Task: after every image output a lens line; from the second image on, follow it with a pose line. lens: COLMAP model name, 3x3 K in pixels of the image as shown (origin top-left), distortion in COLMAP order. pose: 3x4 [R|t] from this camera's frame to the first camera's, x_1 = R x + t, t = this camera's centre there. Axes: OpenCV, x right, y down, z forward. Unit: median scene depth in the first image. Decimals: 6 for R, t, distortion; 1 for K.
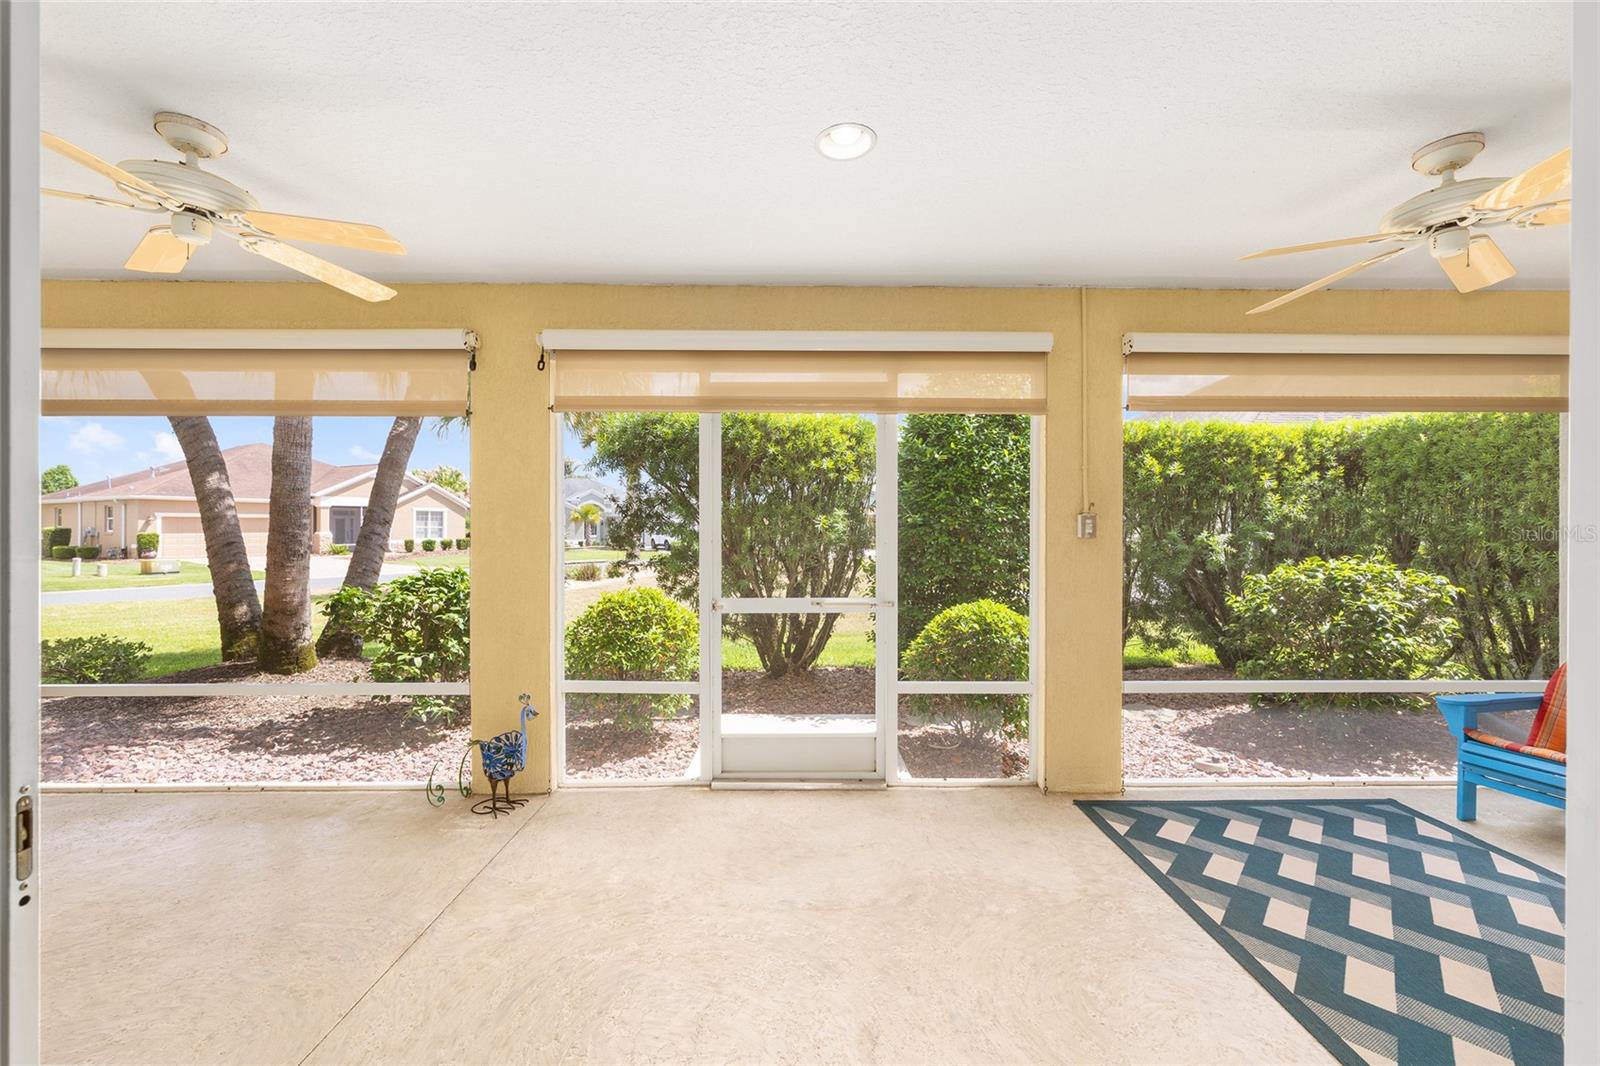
lens RADIAL K [[647.2, 0, 800.0], [0, 647.2, 533.0], [0, 0, 1]] dist [0.001990, 0.000375]
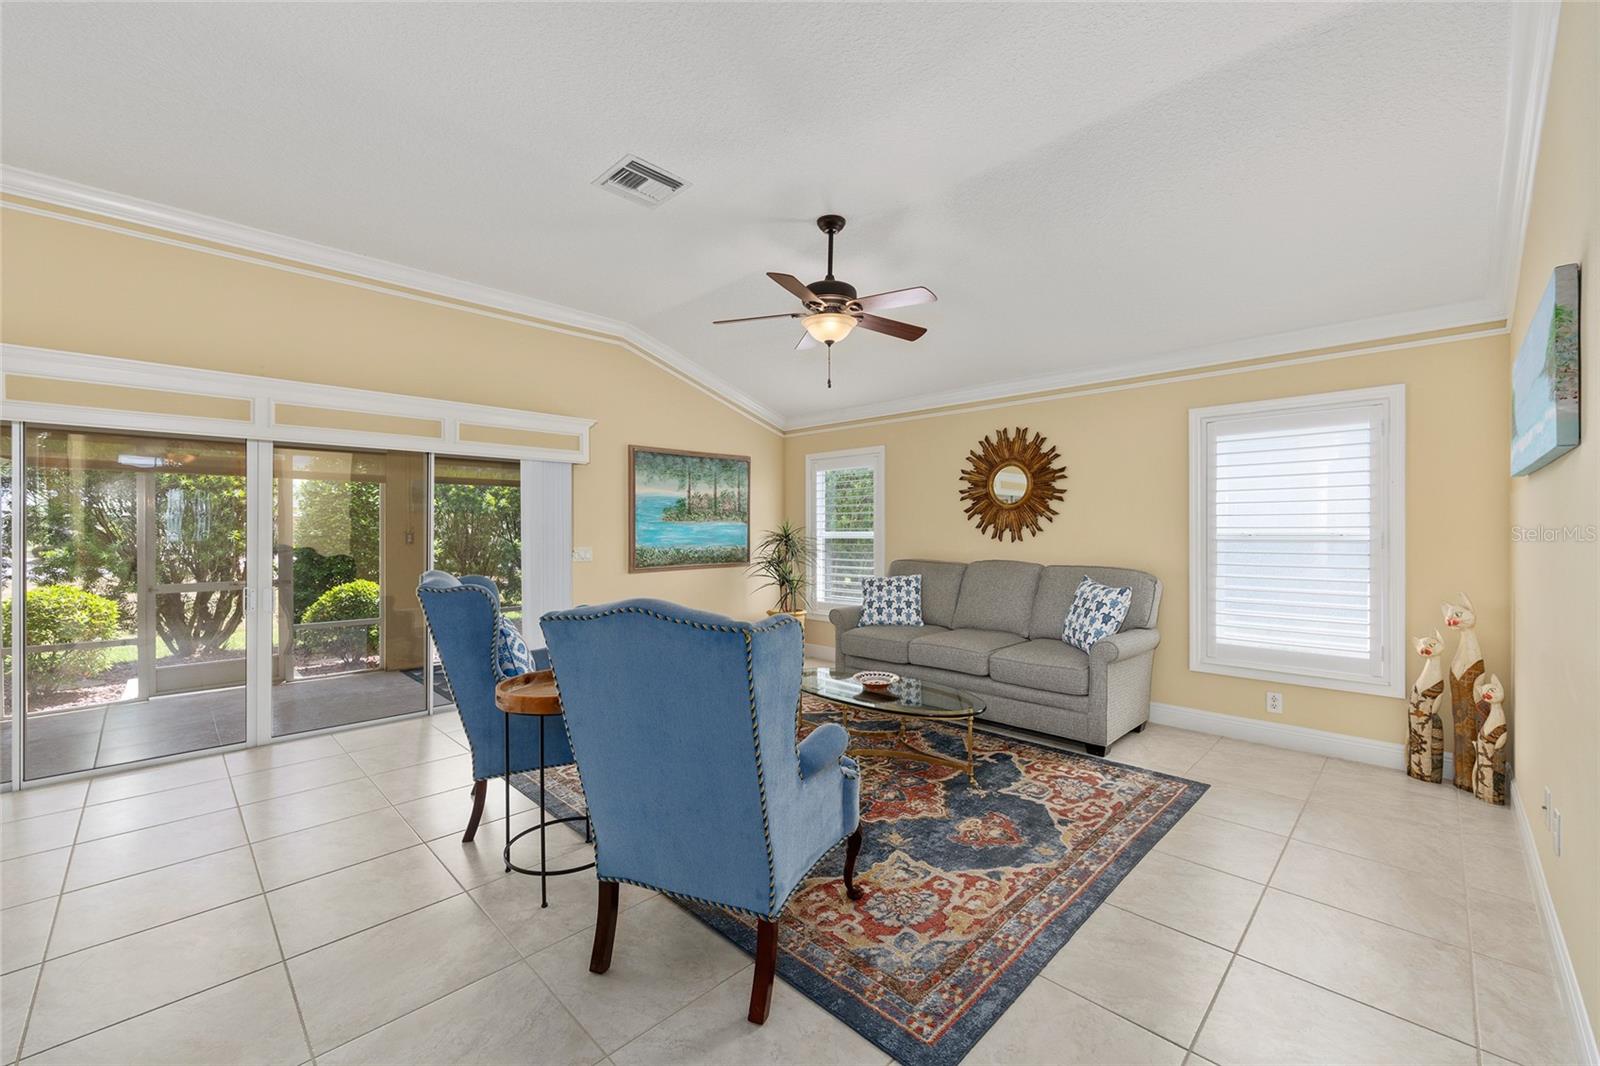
lens RADIAL K [[647.2, 0, 800.0], [0, 647.2, 533.0], [0, 0, 1]] dist [0.001990, 0.000375]
pose [[0.719284, -0.003501, 0.694707, -0.077405], [0.005661, 0.999984, -0.000821, -0.015992], [-0.694693, 0.004524, 0.719292, -1.112288]]
